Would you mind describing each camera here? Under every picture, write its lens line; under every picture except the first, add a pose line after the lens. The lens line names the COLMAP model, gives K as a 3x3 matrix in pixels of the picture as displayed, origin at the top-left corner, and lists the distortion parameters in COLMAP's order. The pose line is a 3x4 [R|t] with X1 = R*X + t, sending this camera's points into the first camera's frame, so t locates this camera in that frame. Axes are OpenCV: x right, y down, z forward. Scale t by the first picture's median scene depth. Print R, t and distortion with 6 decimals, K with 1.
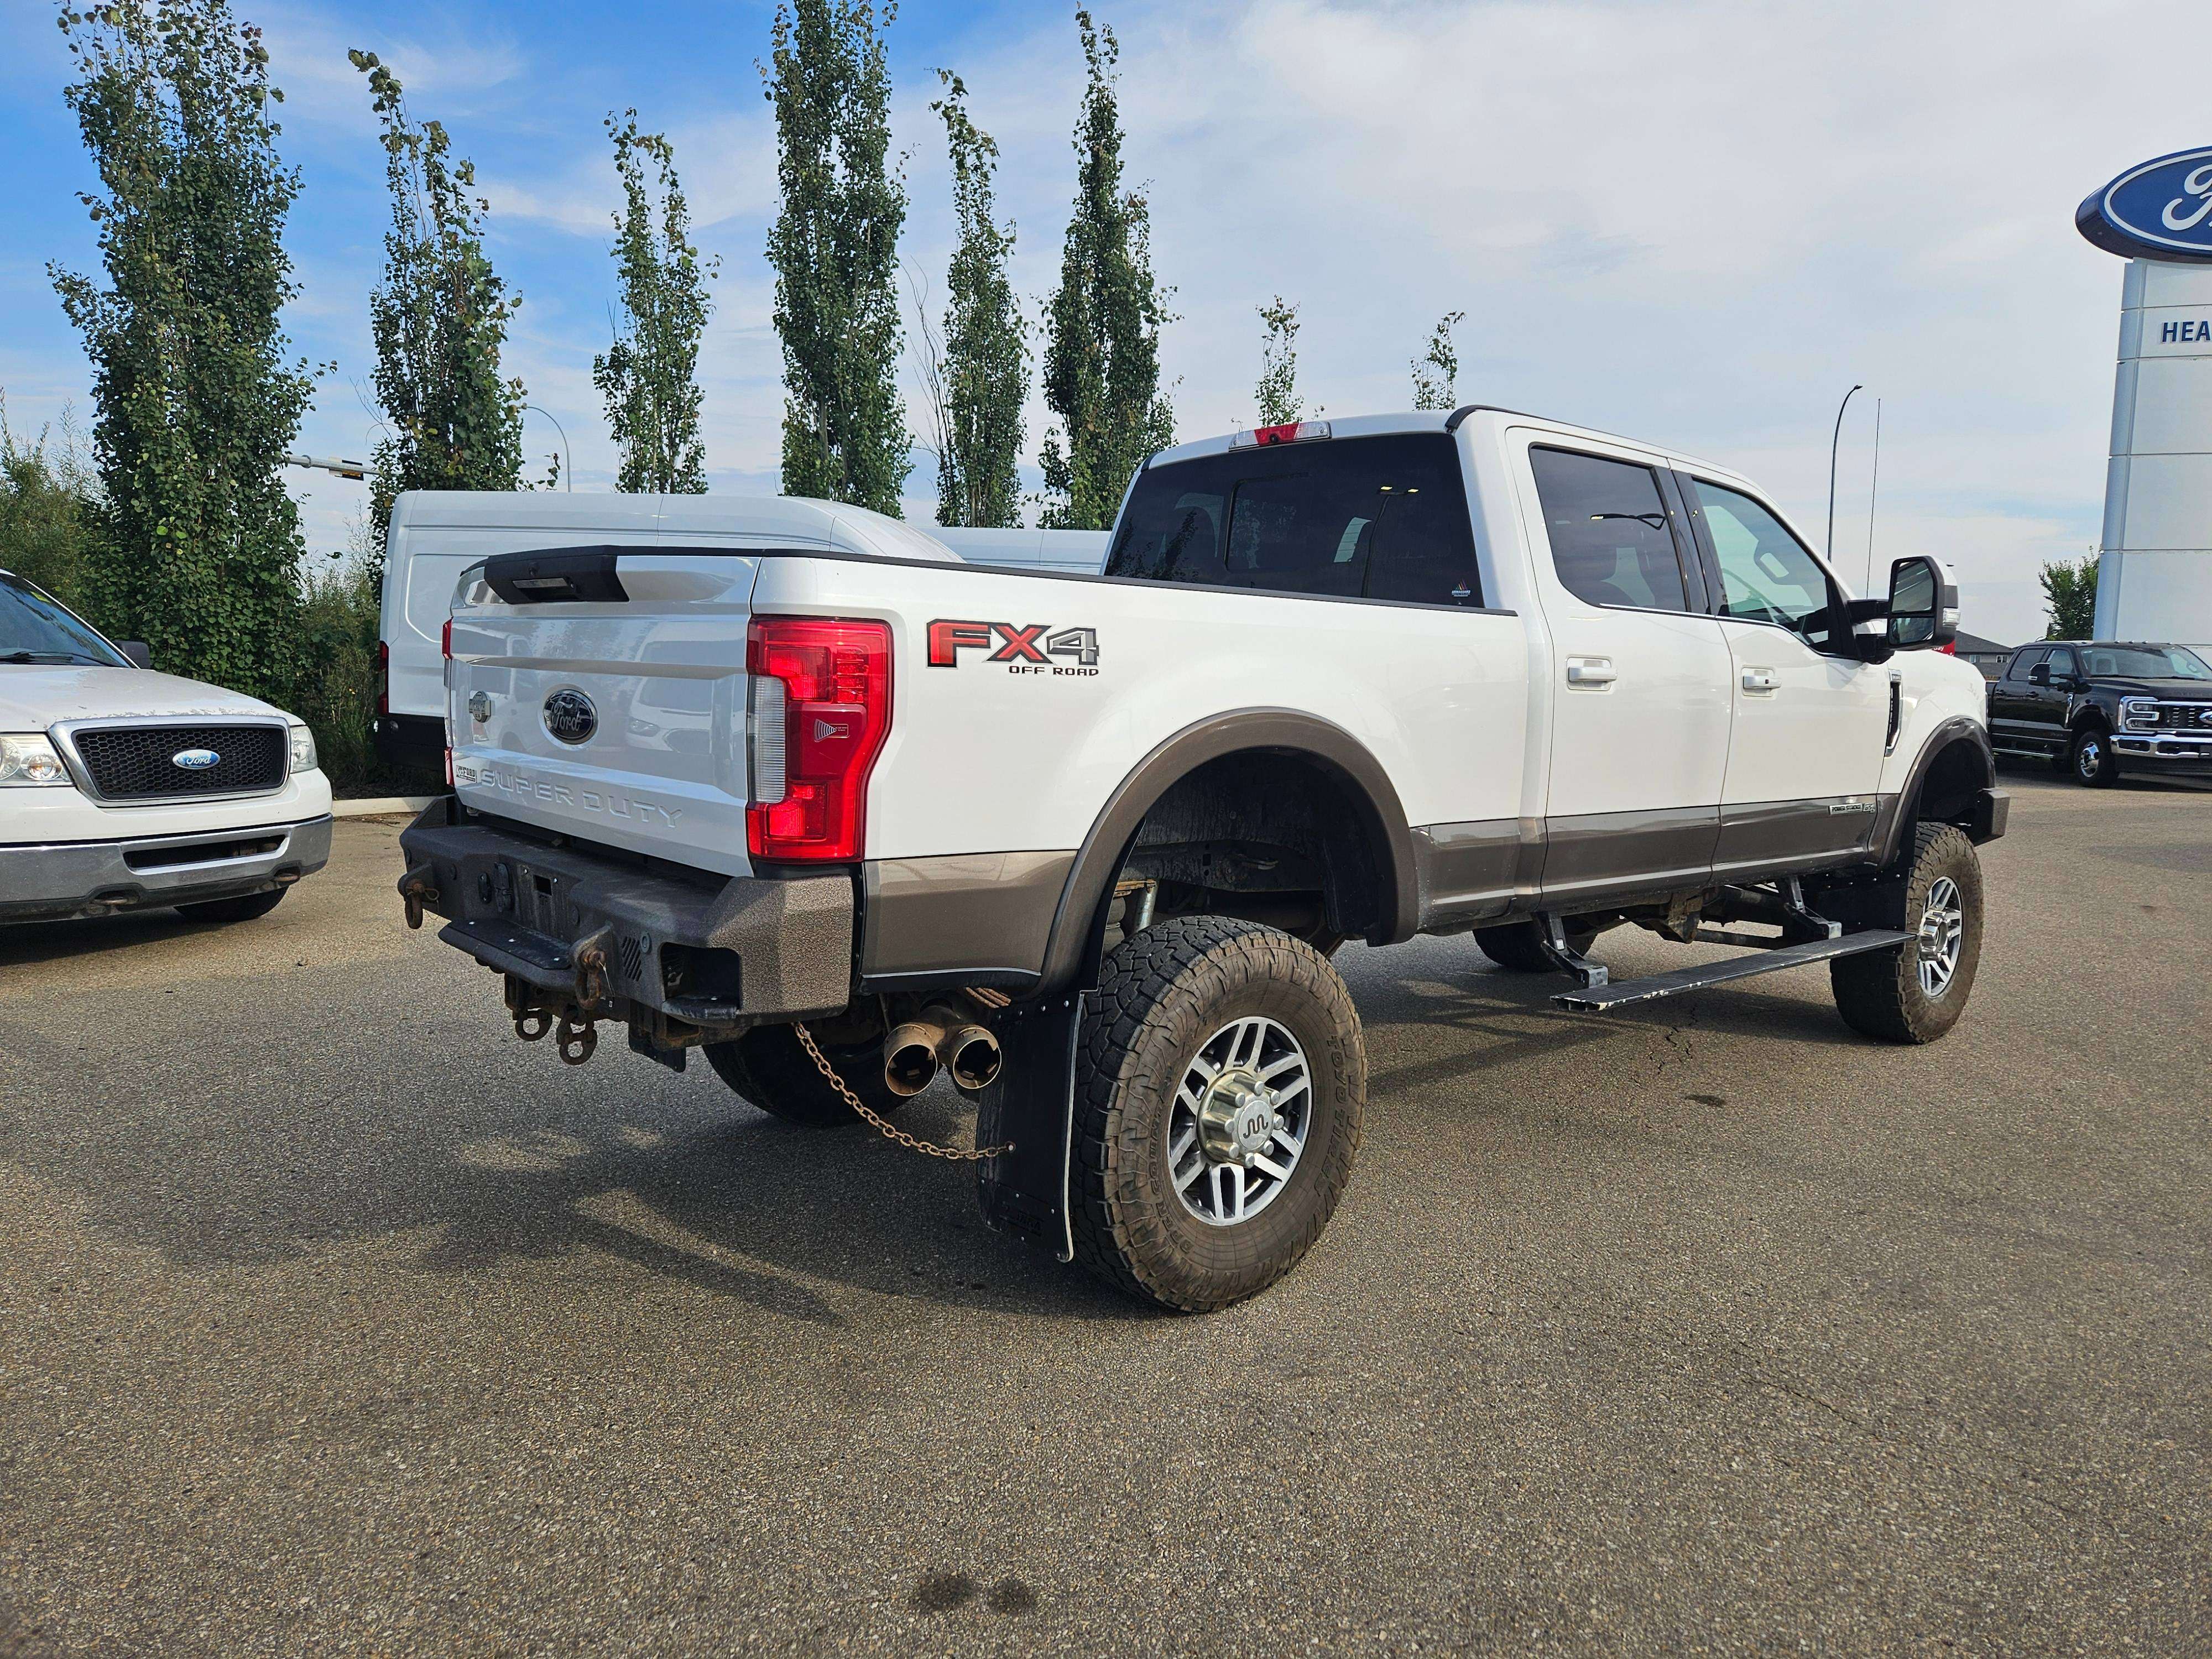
lens RADIAL K [[1497.9, 0, 1095.4], [0, 1497.9, 841.5], [0, 0, 1]] dist [0.087000, -0.081068]
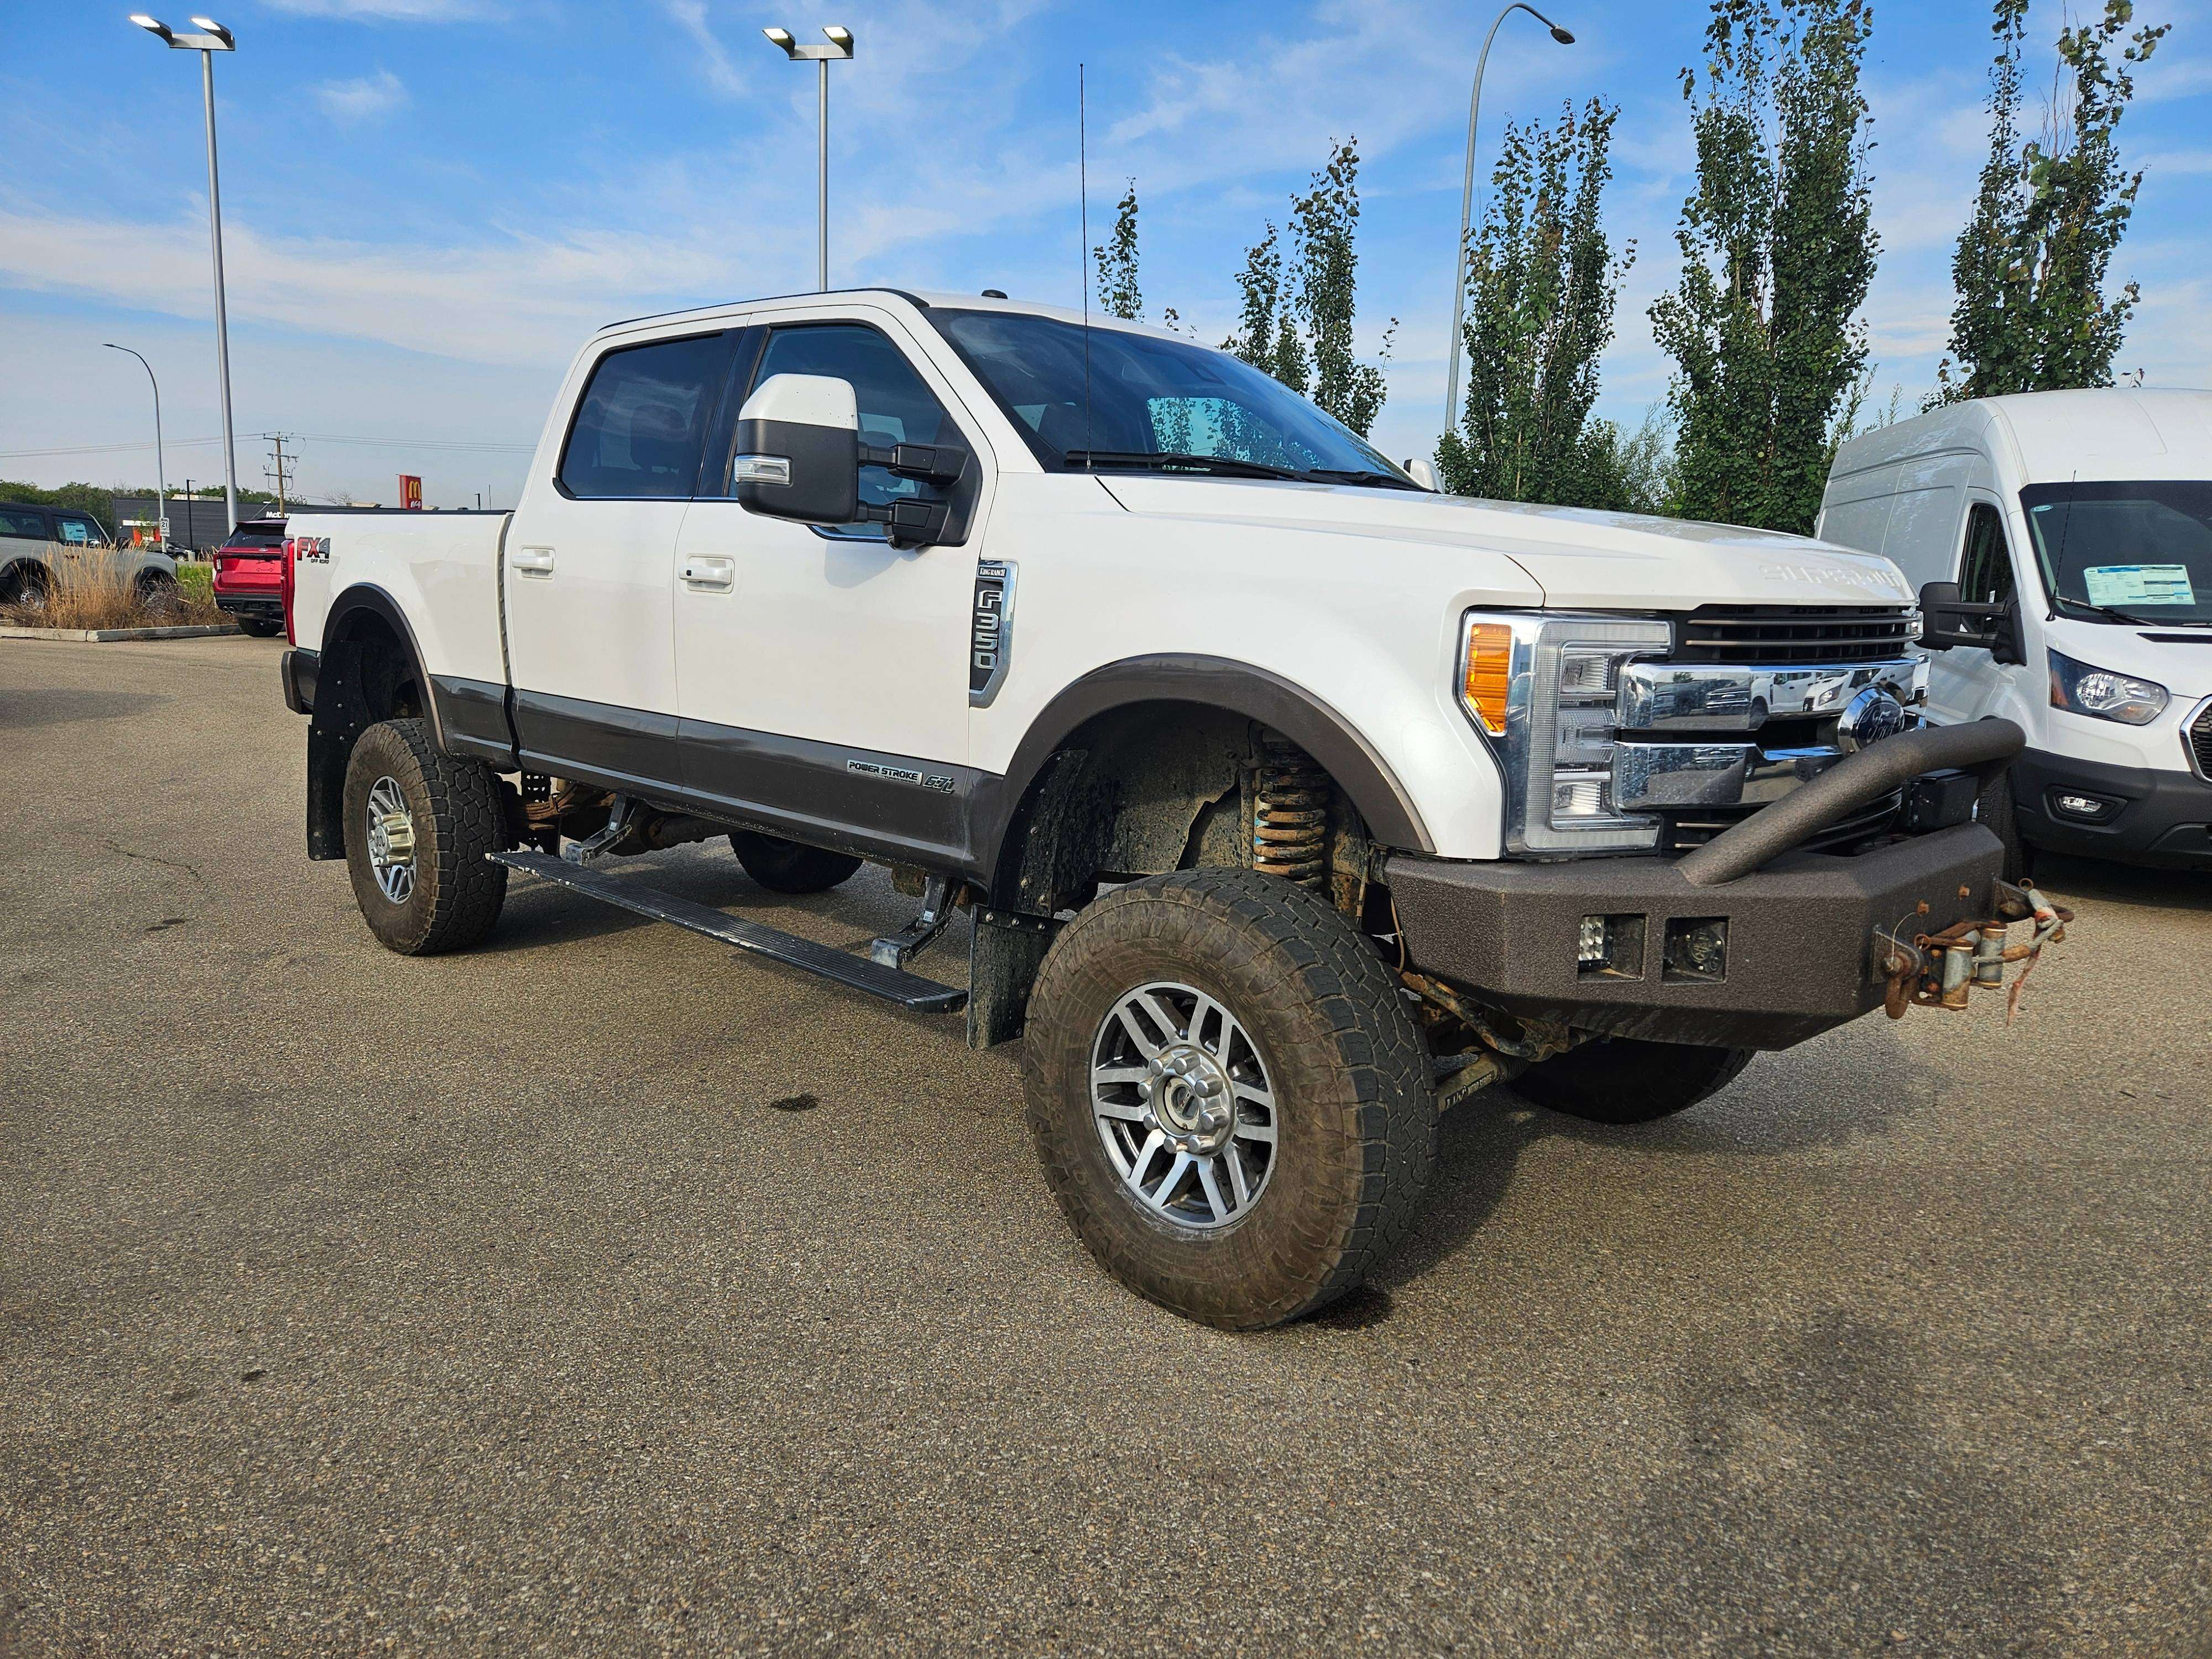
lens RADIAL K [[1488.7, 0, 1106.0], [0, 1488.7, 829.5], [0, 0, 1]] dist [0.114701, -0.097378]
pose [[0.064879, 0.138220, -0.988274, 1.093144], [-0.145361, 0.981106, 0.127675, -0.090769], [0.987249, 0.135374, 0.083745, 1.006209]]
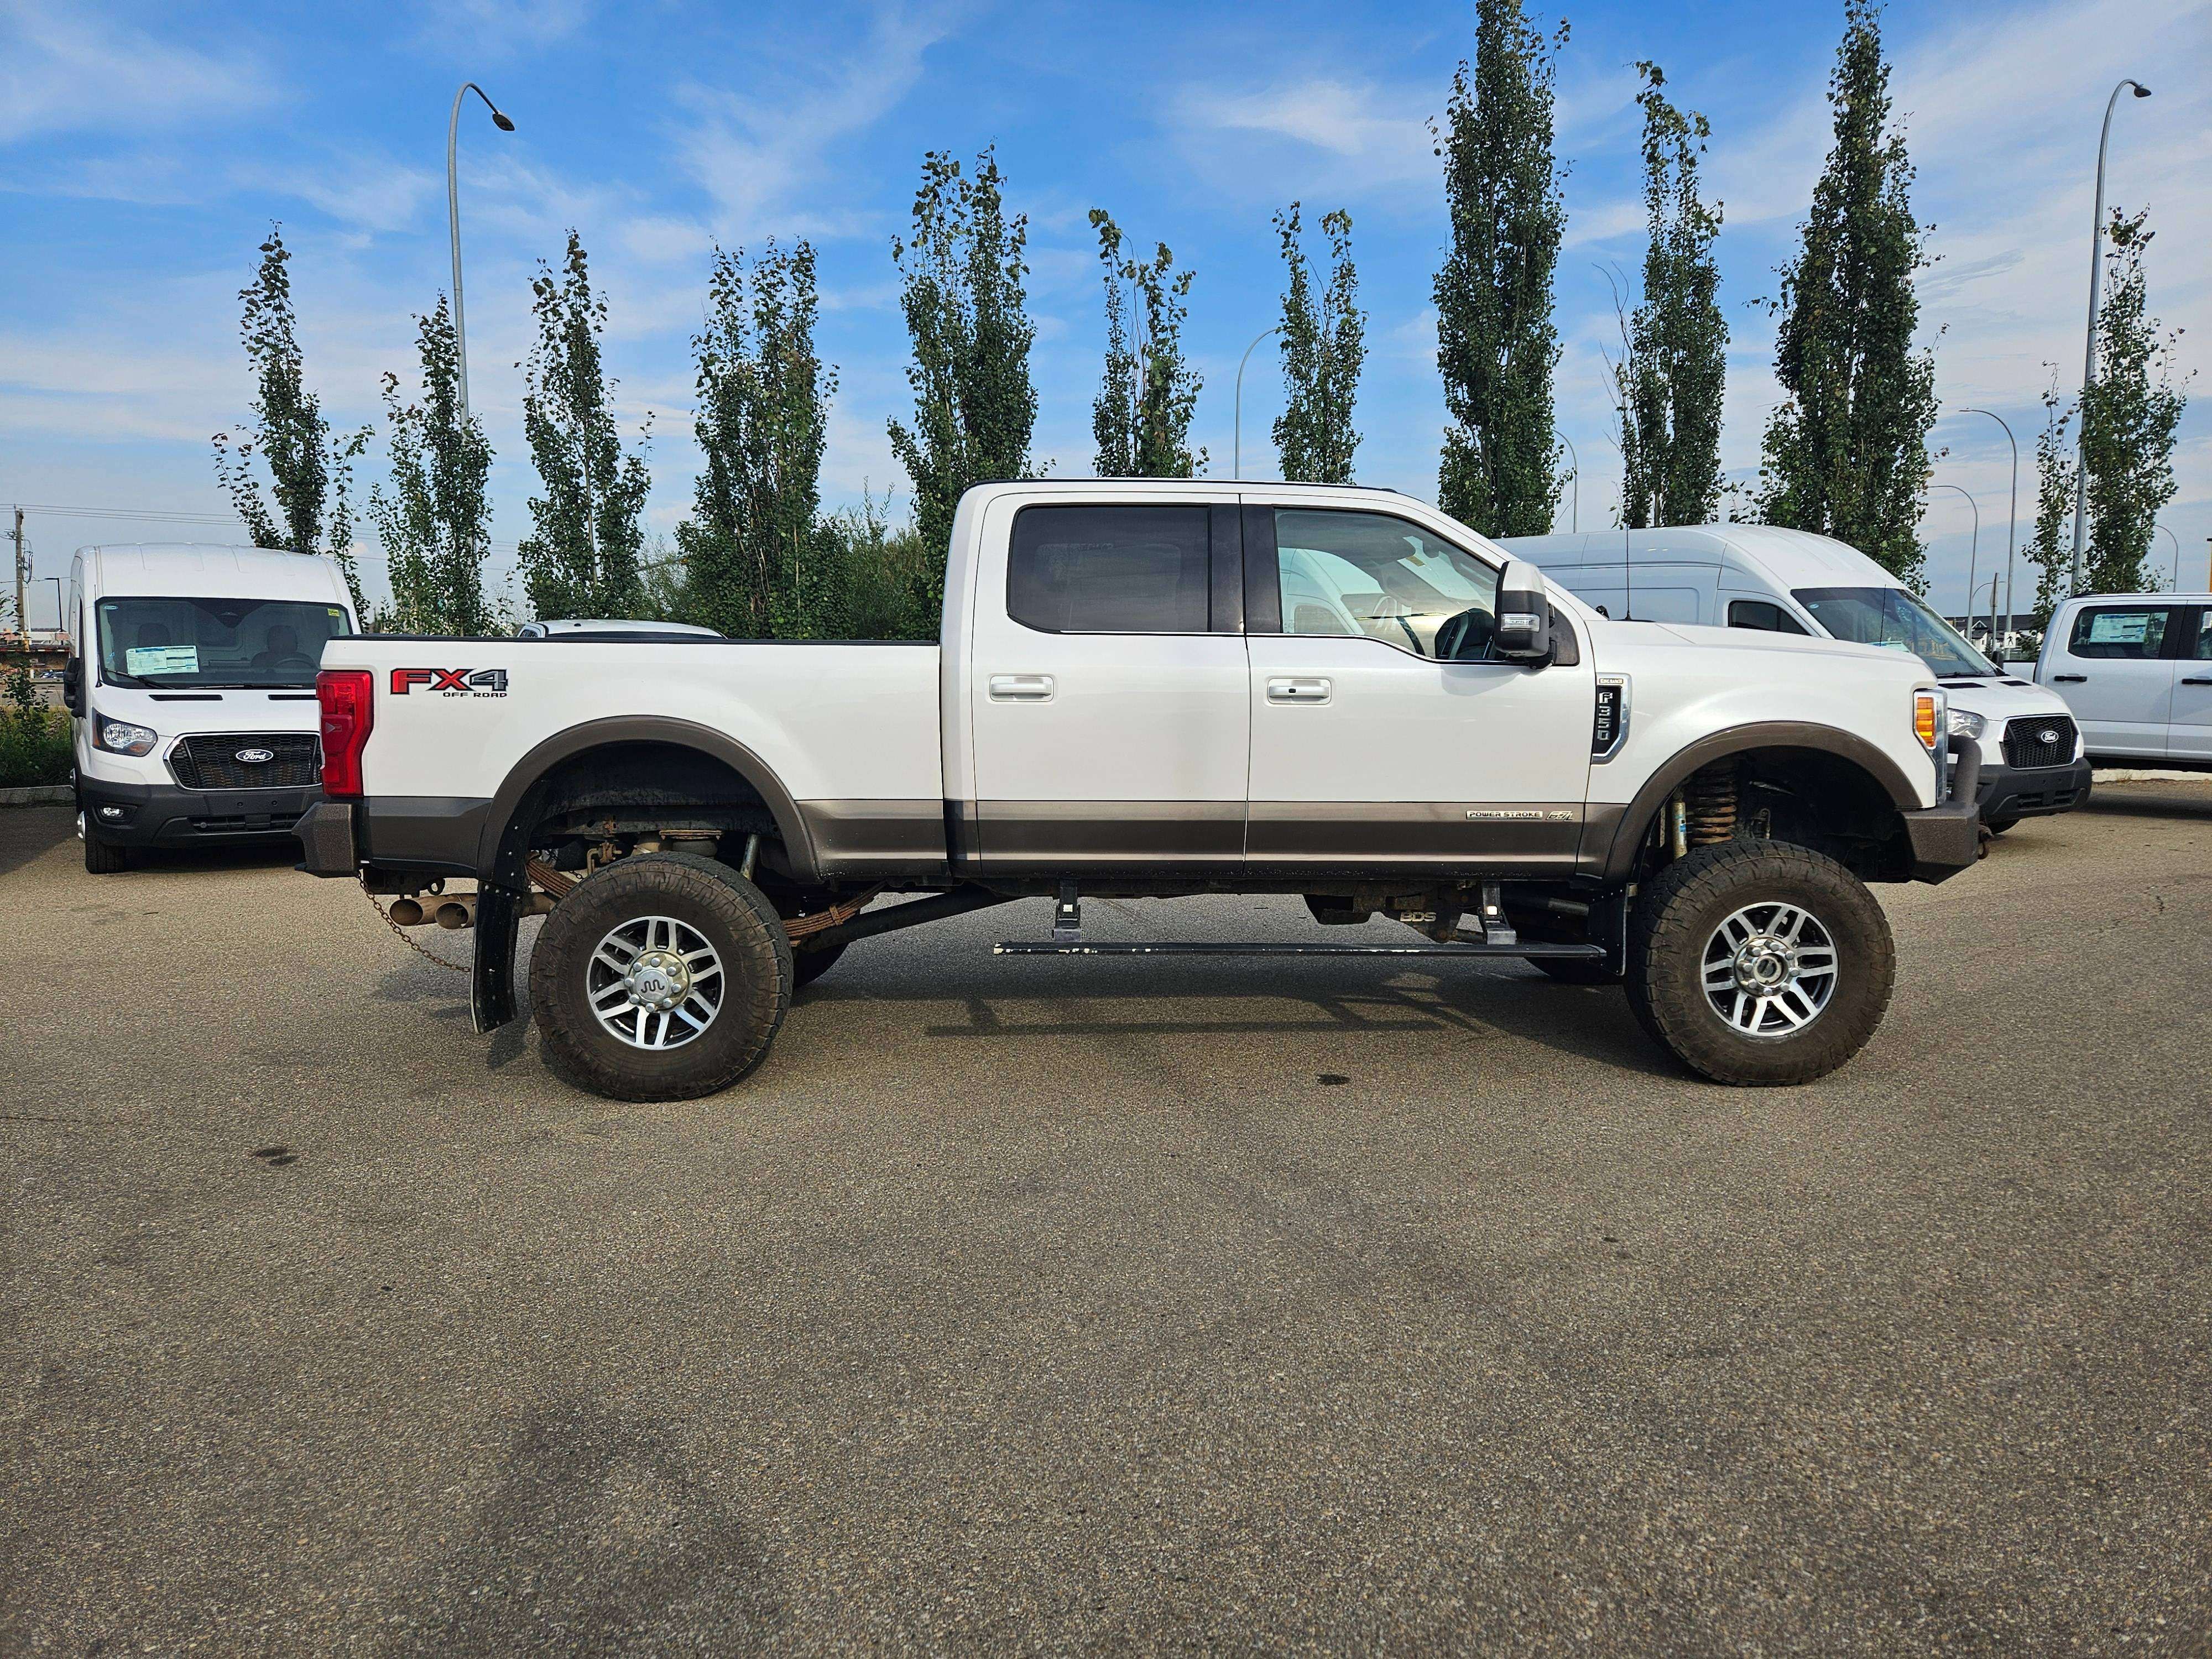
lens RADIAL K [[1497.9, 0, 1095.4], [0, 1497.9, 841.5], [0, 0, 1]] dist [0.087000, -0.081068]
pose [[0.751310, 0.052664, -0.657845, 0.897395], [-0.054570, 0.998355, 0.017600, -0.007195], [0.657690, 0.022675, 0.752947, 0.078496]]
